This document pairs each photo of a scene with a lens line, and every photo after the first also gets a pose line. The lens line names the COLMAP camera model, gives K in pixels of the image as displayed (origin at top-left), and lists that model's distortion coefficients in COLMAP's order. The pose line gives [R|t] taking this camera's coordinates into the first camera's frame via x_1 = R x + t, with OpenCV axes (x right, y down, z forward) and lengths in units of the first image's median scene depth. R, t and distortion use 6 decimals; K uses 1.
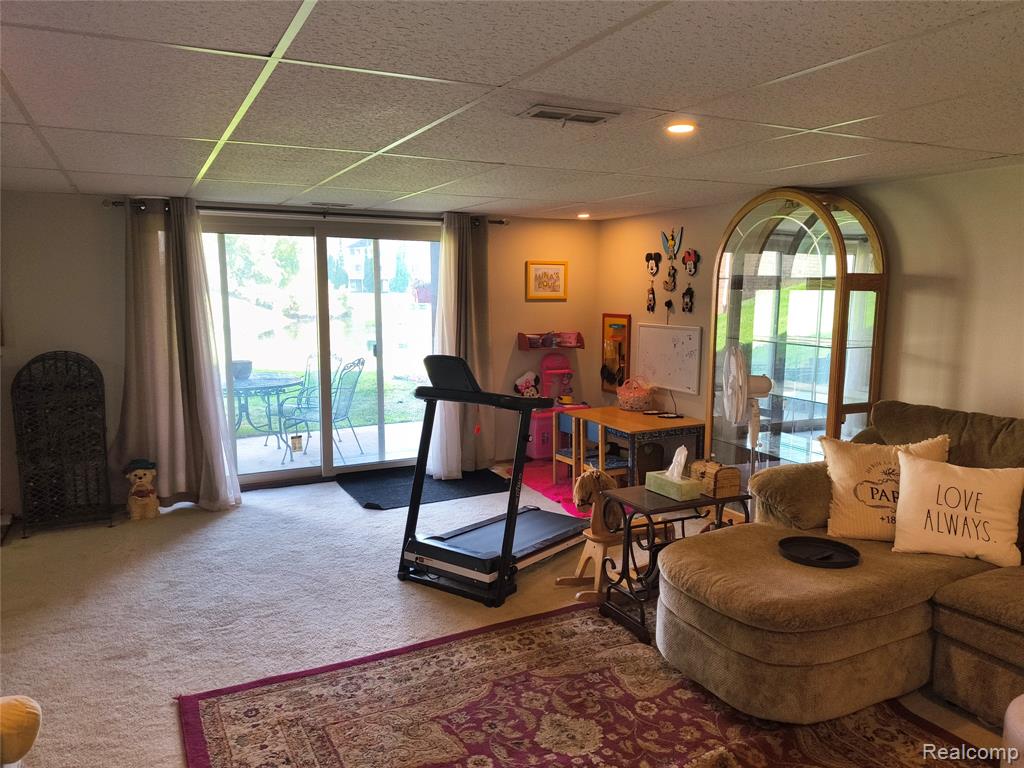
lens RADIAL K [[746.6, 0, 510.9], [0, 746.6, 385.5], [0, 0, 1]] dist [0.030663, -0.036251]
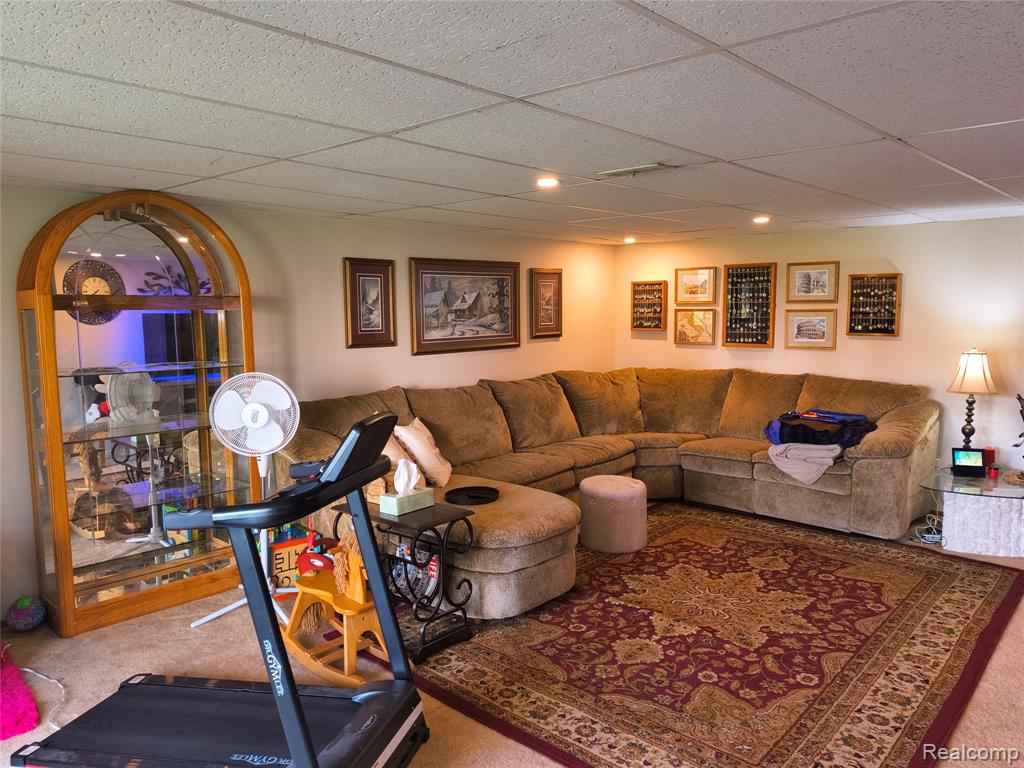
lens RADIAL K [[746.6, 0, 511.0], [0, 746.6, 385.3], [0, 0, 1]] dist [0.030663, -0.036251]
pose [[-0.350934, -0.094887, 0.931580, -0.911178], [0.146481, 0.977042, 0.154698, -0.183287], [-0.924872, 0.190748, -0.328978, 1.418682]]
